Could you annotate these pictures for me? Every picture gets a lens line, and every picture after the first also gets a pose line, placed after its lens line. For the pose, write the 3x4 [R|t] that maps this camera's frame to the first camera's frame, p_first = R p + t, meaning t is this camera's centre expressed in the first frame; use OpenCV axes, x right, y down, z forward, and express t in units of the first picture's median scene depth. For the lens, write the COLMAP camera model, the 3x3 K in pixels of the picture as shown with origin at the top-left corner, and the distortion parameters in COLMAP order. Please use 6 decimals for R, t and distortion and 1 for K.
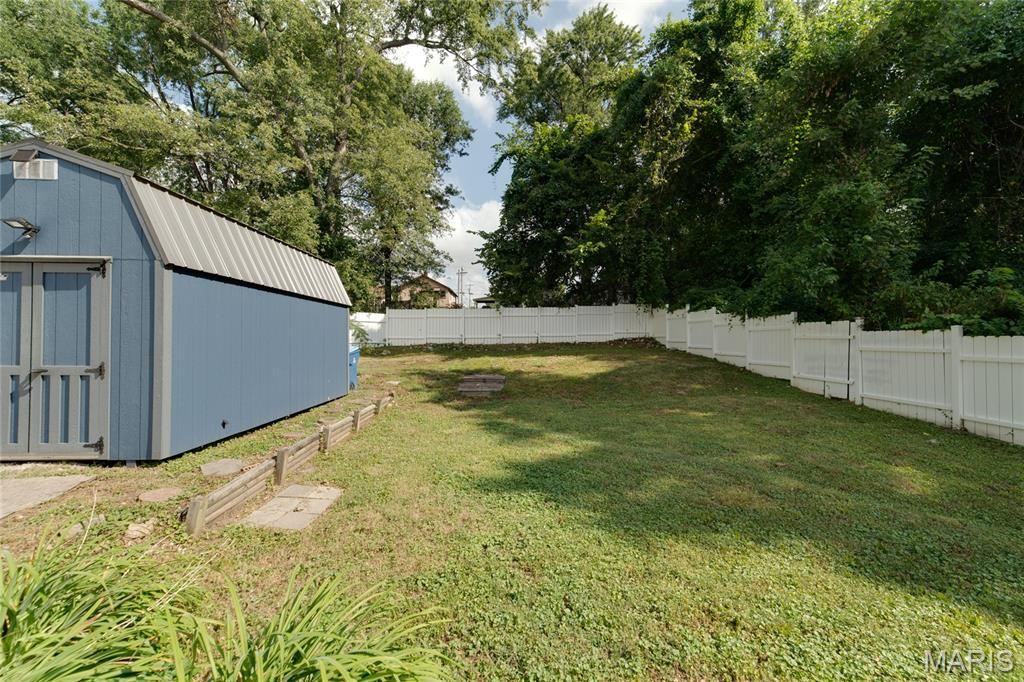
lens RADIAL K [[403.2, 0, 514.3], [0, 403.2, 333.8], [0, 0, 1]] dist [-0.003683, 0.000915]
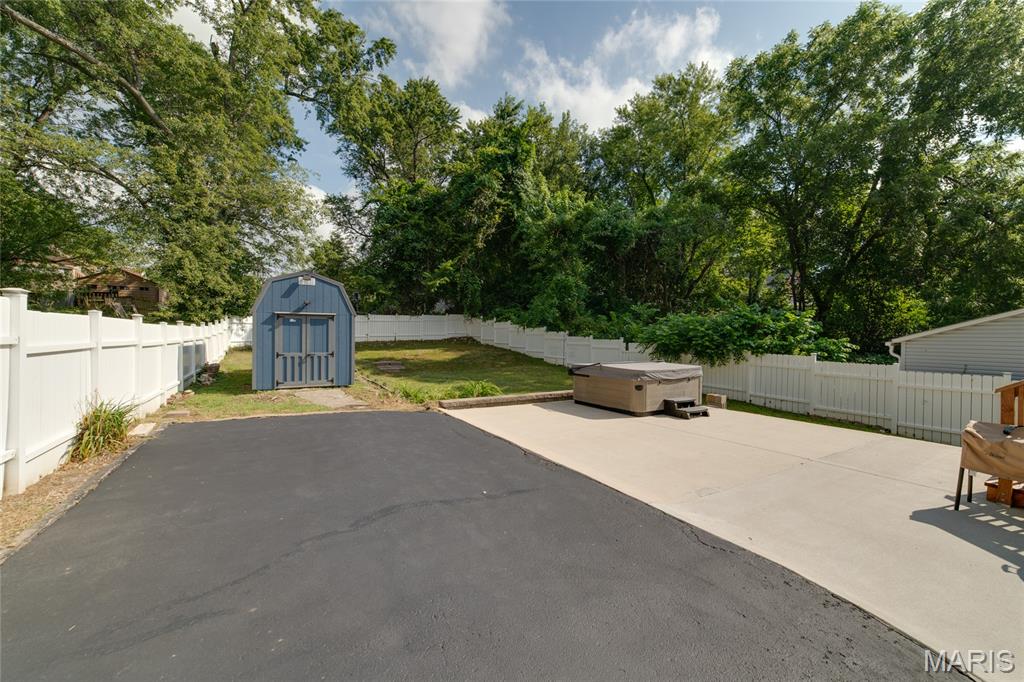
lens RADIAL K [[403.2, 0, 512.5], [0, 403.2, 339.3], [0, 0, 1]] dist [-0.003683, 0.000915]
pose [[0.876261, -0.002627, 0.481830, -0.410435], [-0.010280, 0.999656, 0.024145, -0.030155], [-0.481728, -0.026111, 0.875932, -0.665268]]
